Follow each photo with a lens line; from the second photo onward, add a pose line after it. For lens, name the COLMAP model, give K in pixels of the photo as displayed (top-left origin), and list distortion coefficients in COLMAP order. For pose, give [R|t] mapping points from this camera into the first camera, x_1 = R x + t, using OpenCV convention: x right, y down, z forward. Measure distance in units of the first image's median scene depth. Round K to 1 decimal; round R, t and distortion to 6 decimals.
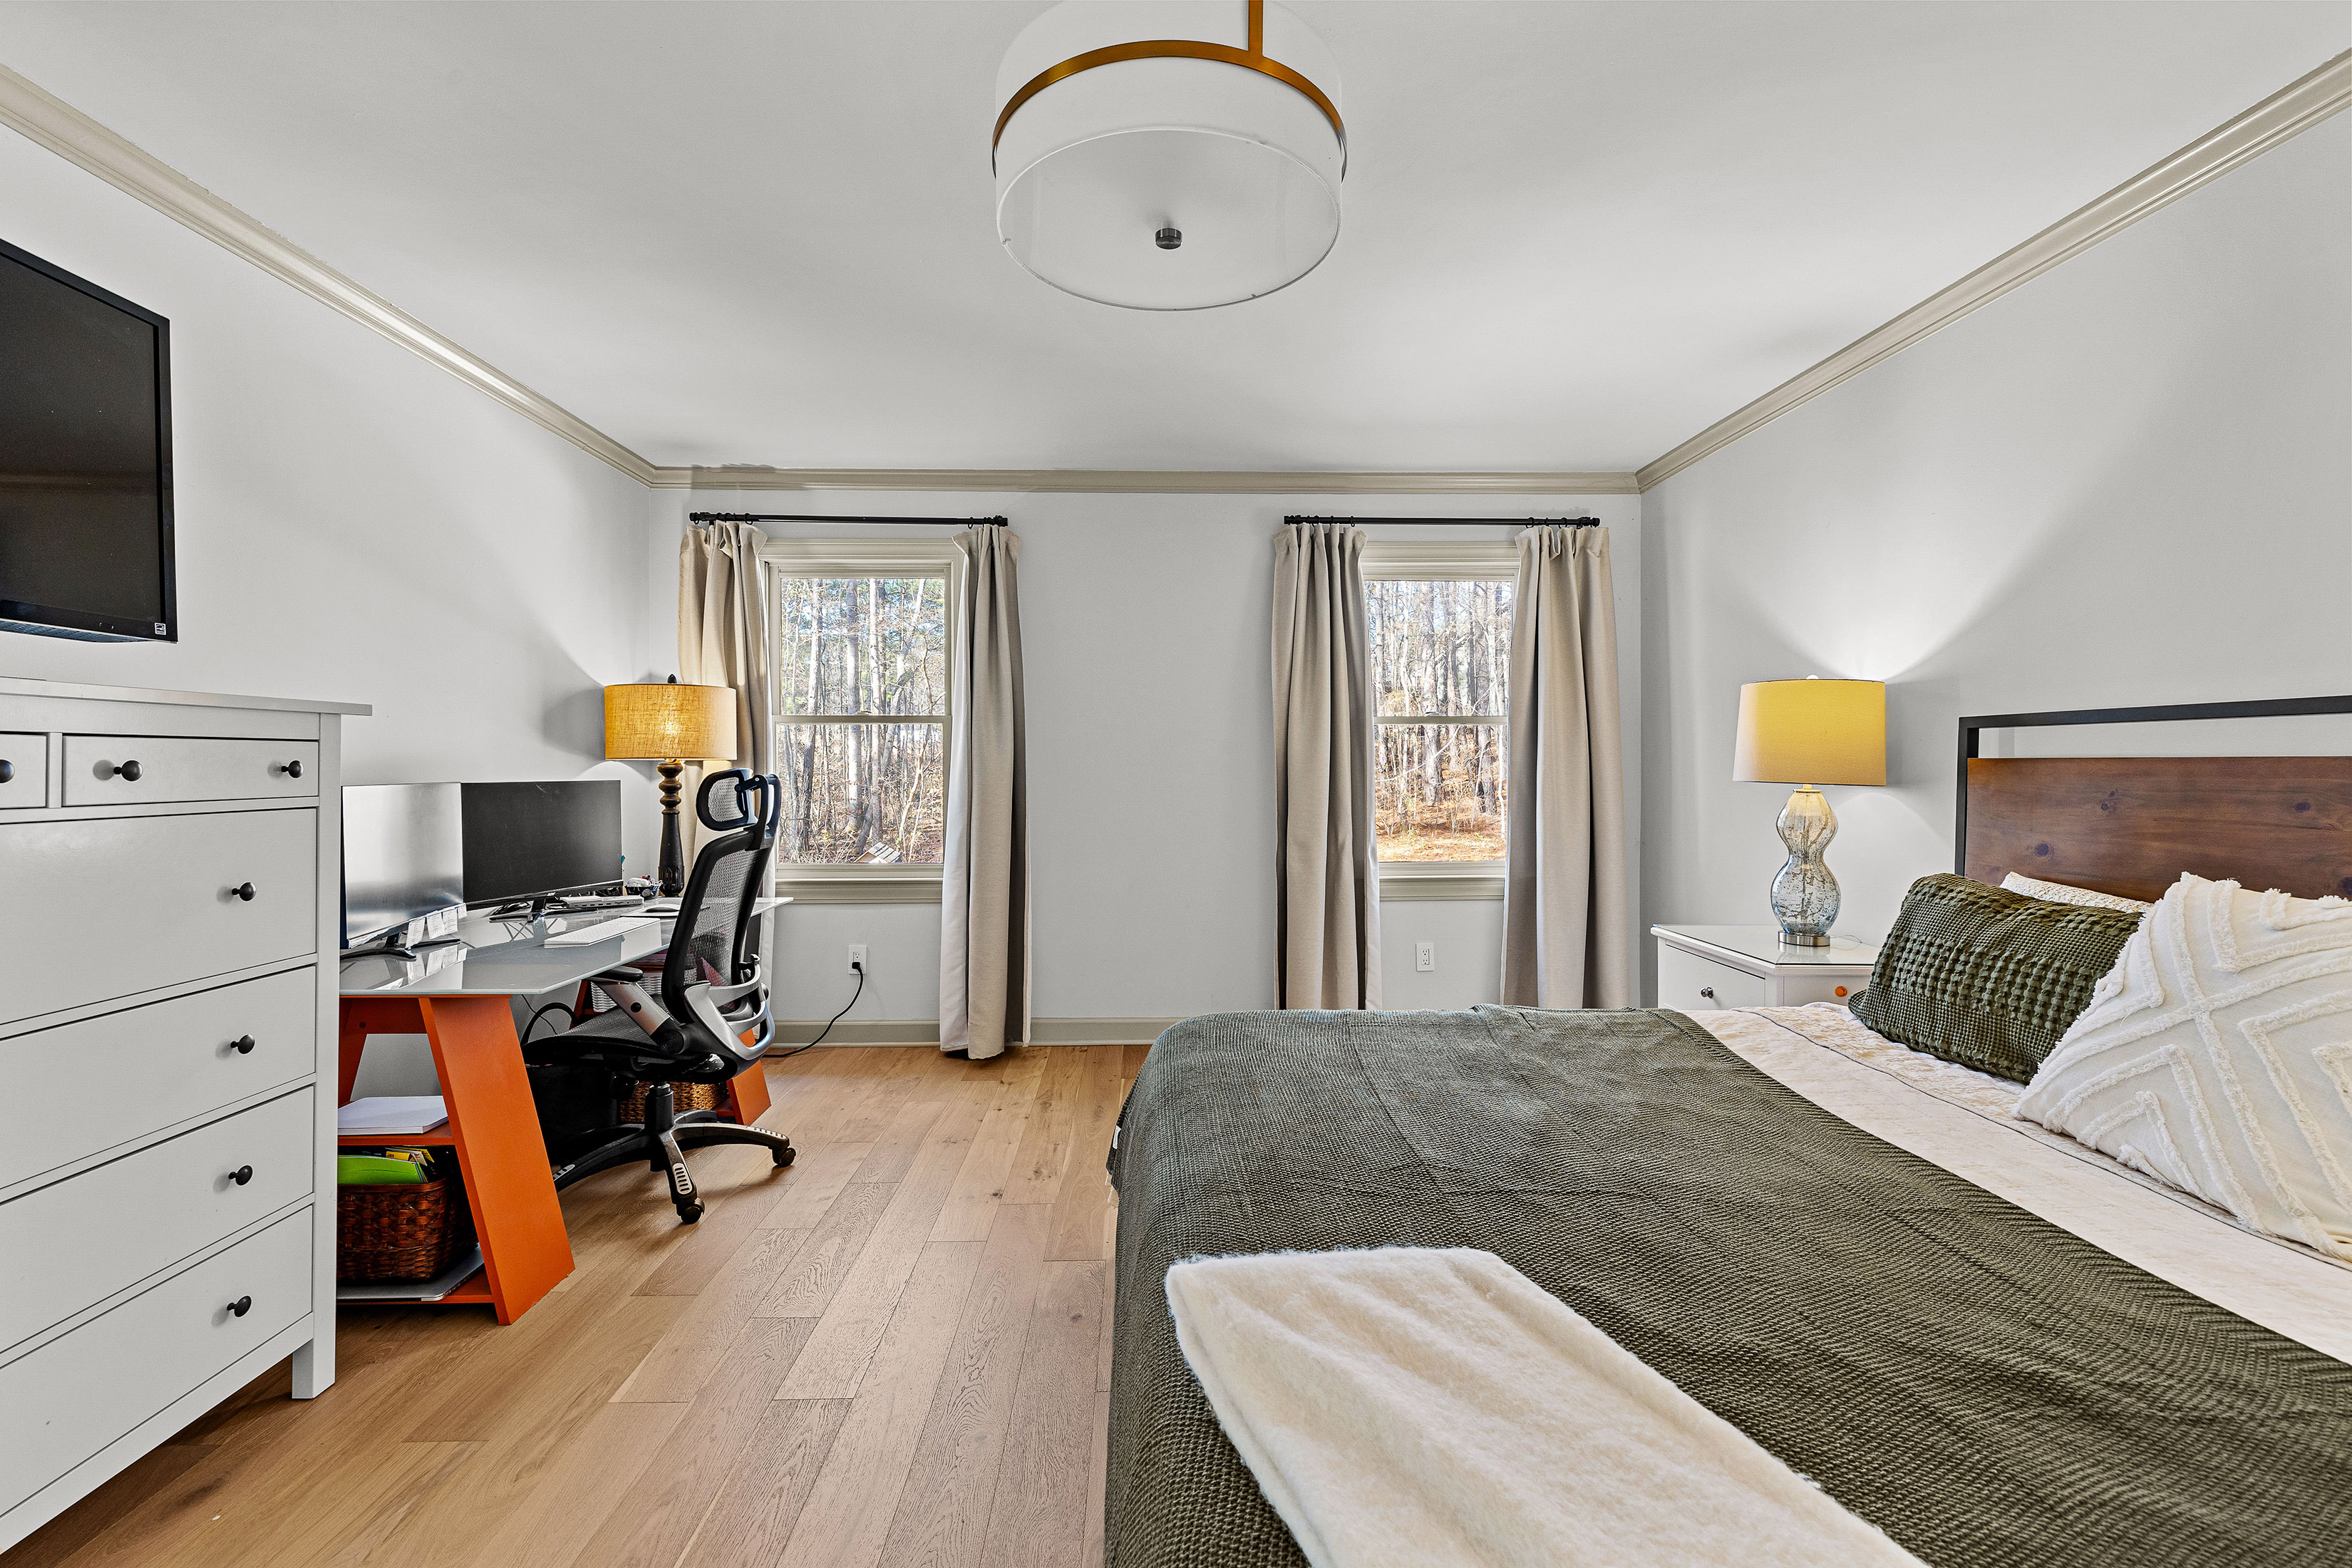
lens RADIAL K [[989.0, 0, 1171.4], [0, 989.0, 773.1], [0, 0, 1]] dist [0.001805, 0.000148]
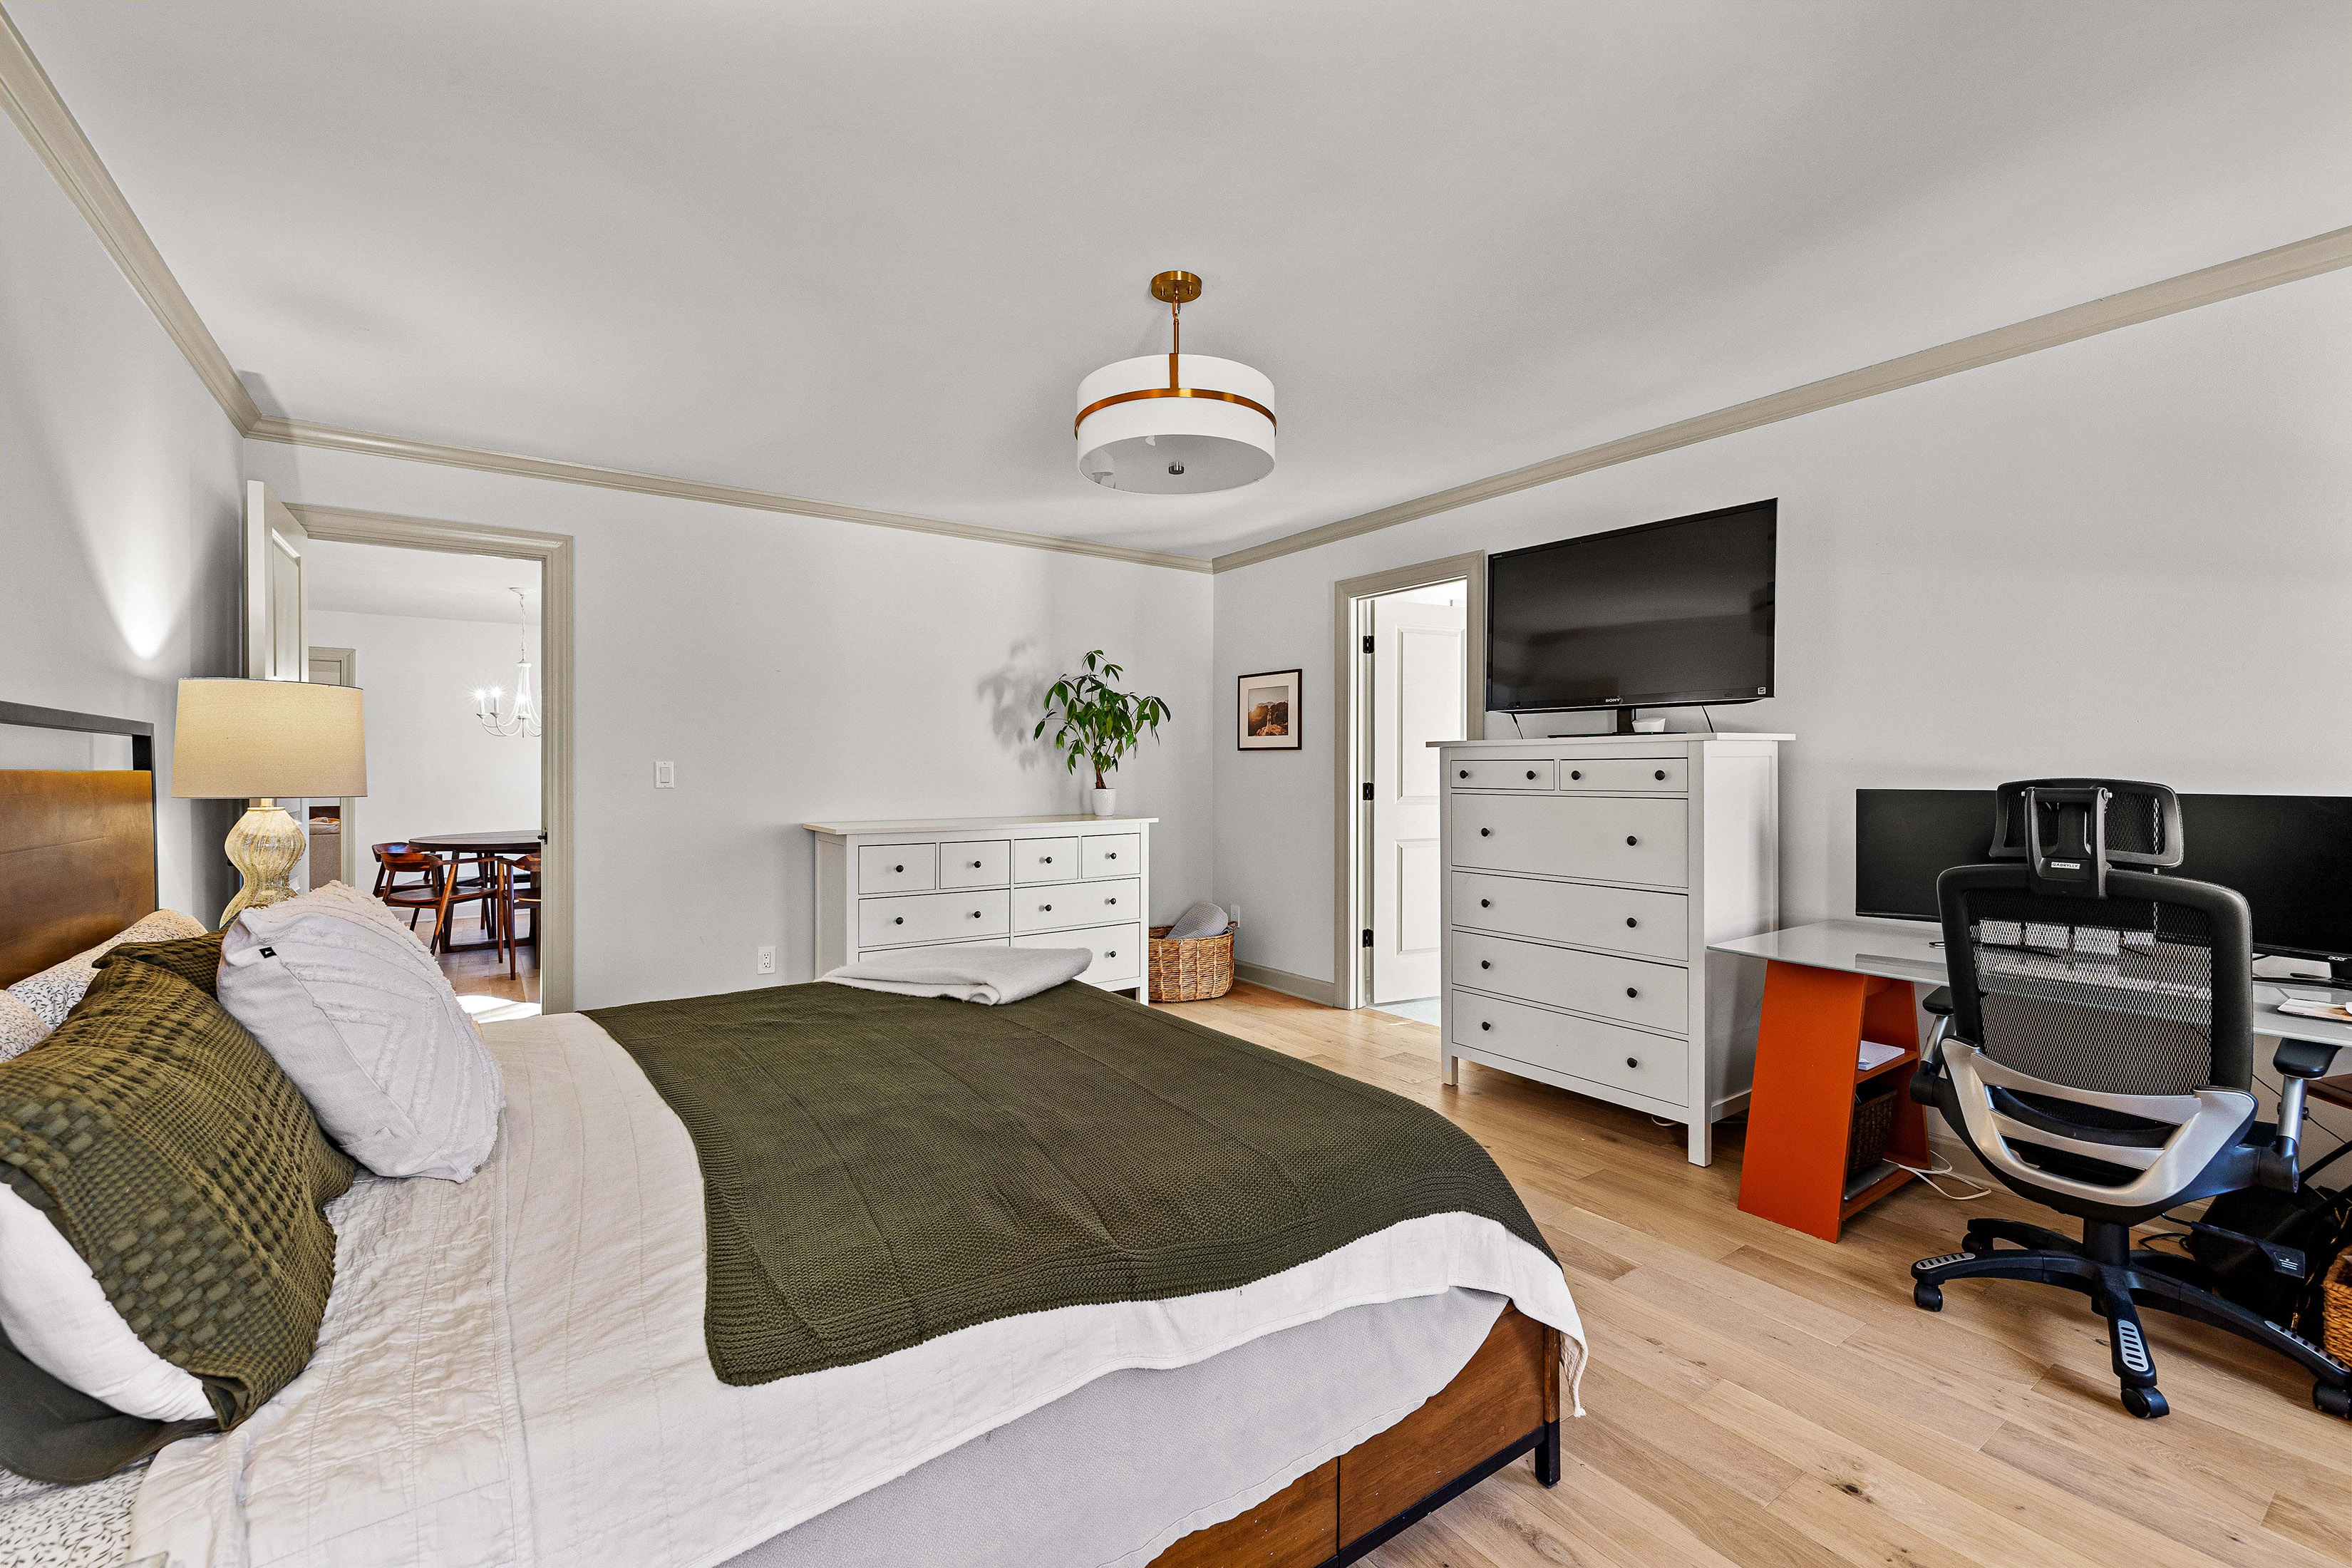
lens RADIAL K [[989.0, 0, 1171.4], [0, 989.0, 773.1], [0, 0, 1]] dist [0.001805, 0.000148]
pose [[-0.834639, 0.000806, -0.550797, 0.469093], [-0.004205, 0.999960, 0.007836, -0.010669], [0.550782, 0.008857, -0.834602, 1.198051]]
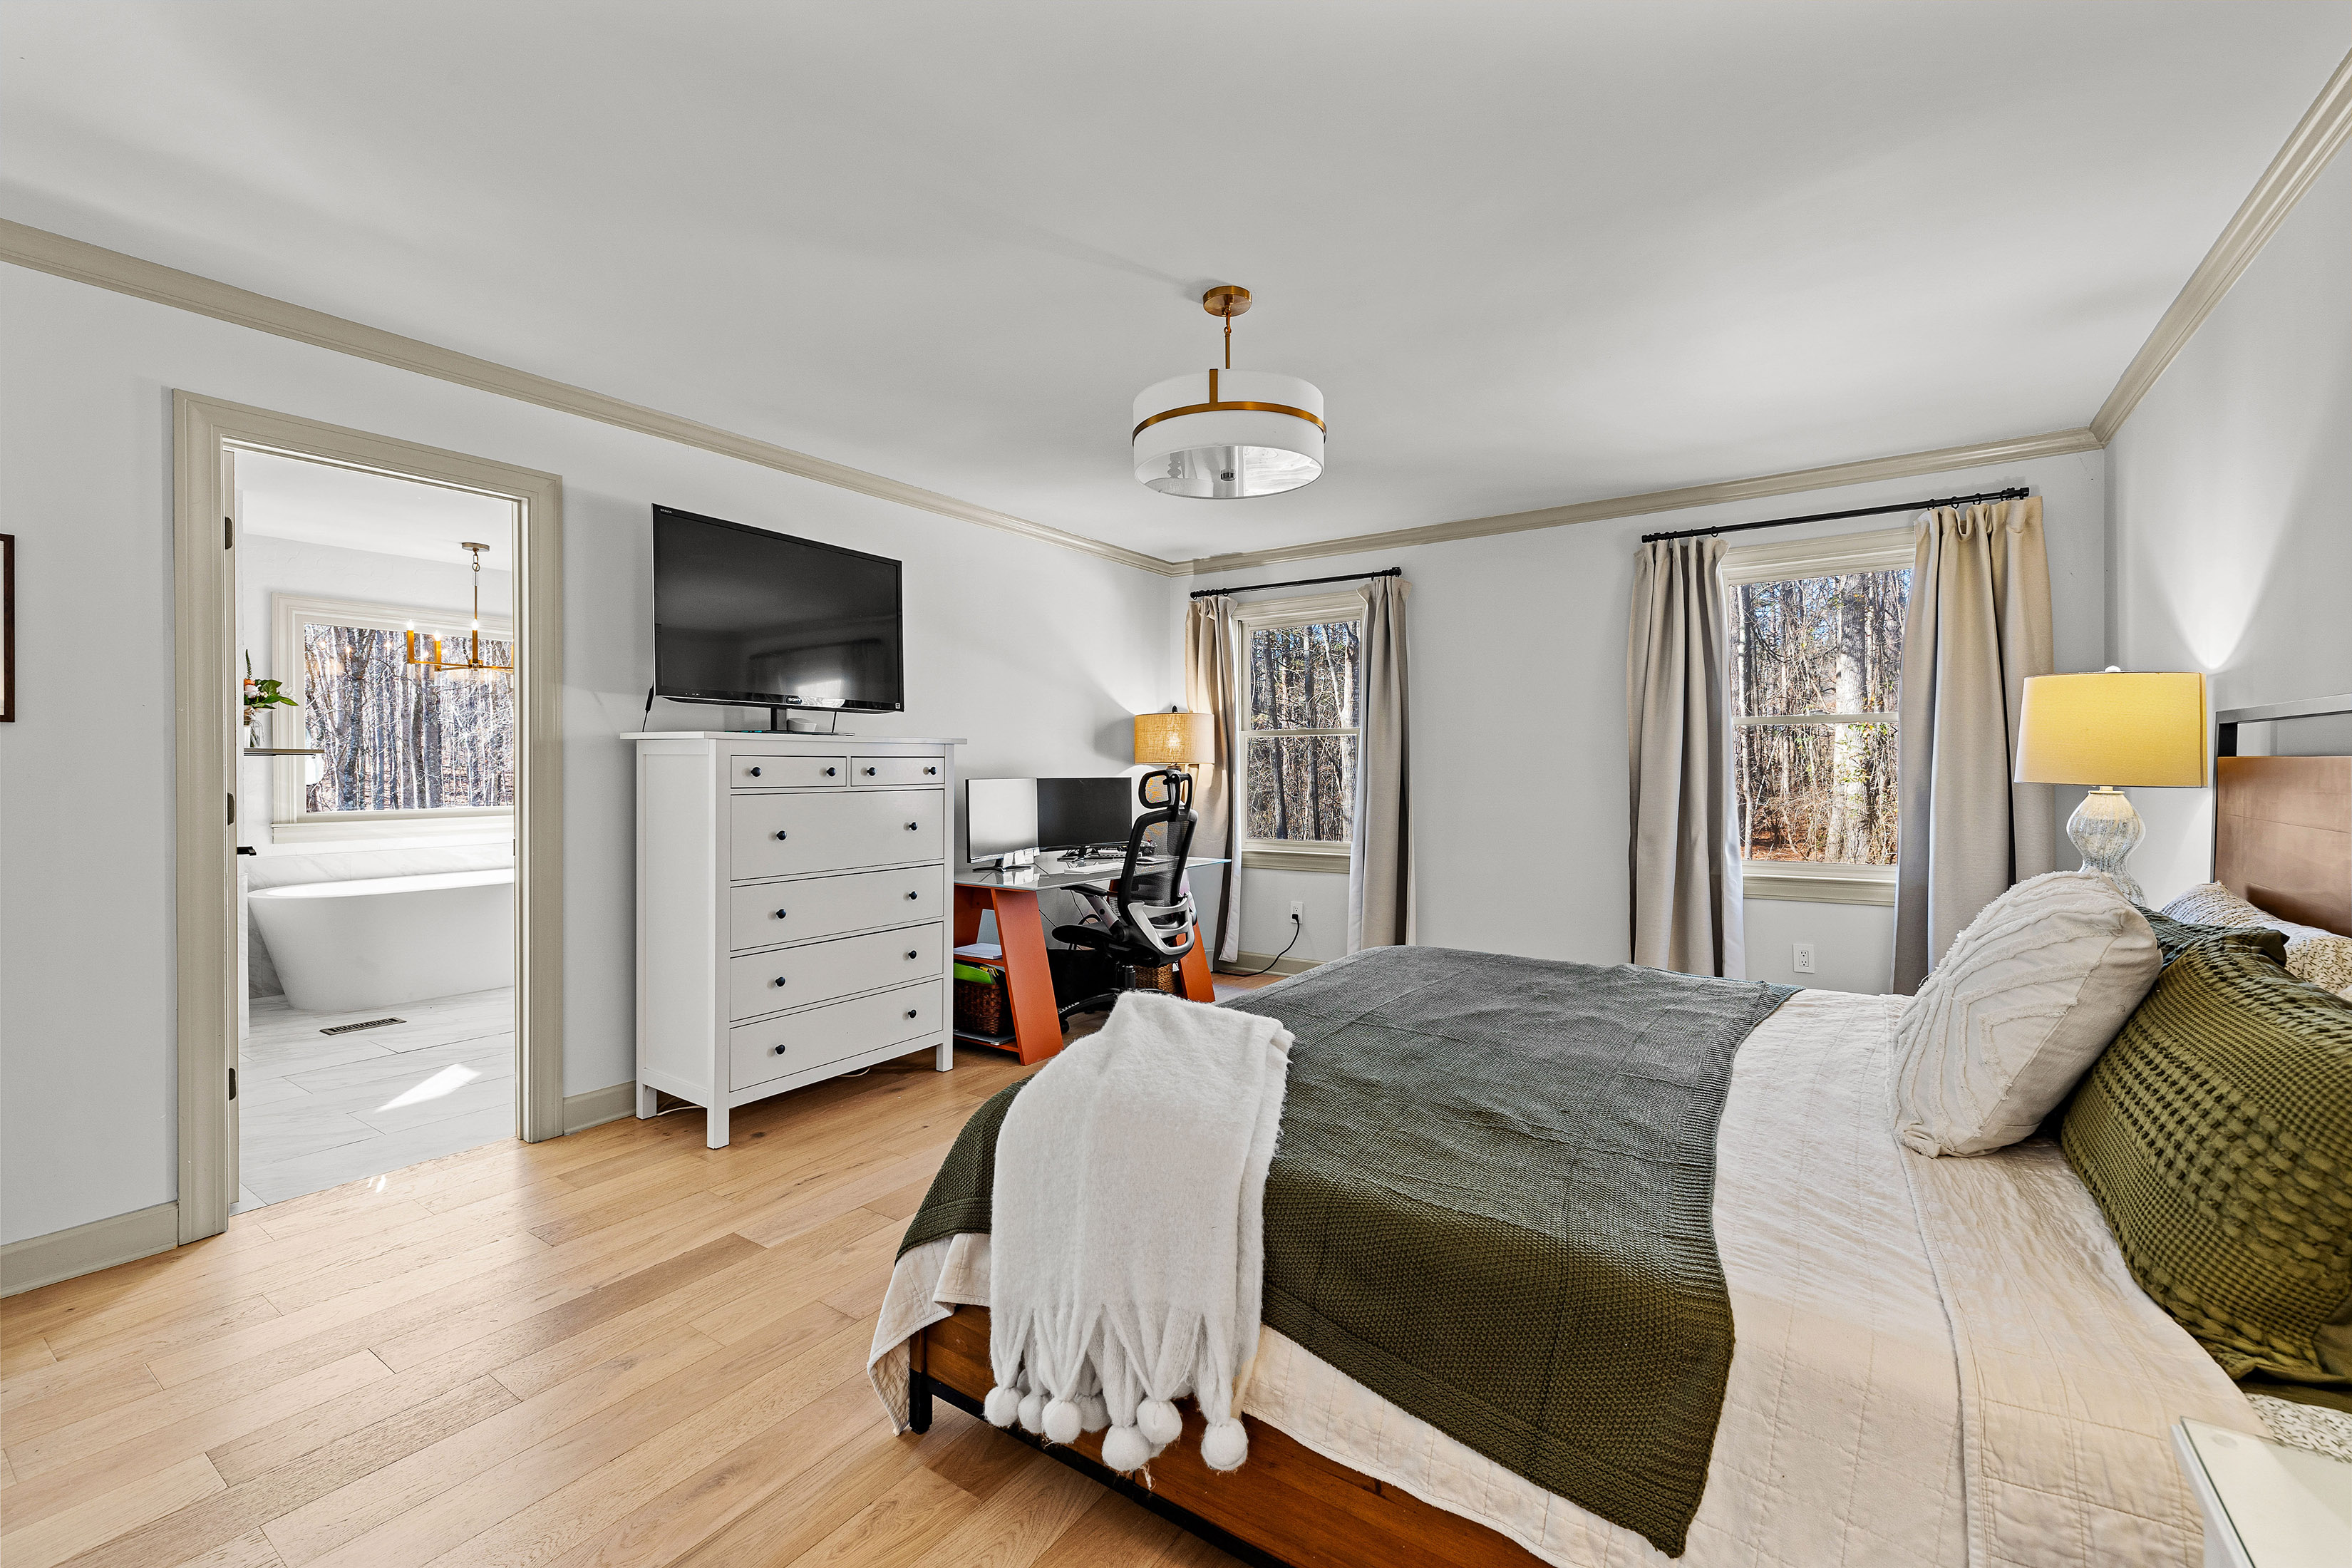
lens RADIAL K [[997.3, 0, 1174.5], [0, 997.3, 769.2], [0, 0, 1]] dist [0.001217, 0.000169]
pose [[0.806804, -0.001790, -0.590816, 0.490105], [-0.000204, 0.999995, -0.003308, -0.000135], [0.590819, 0.002789, 0.806799, -0.259823]]
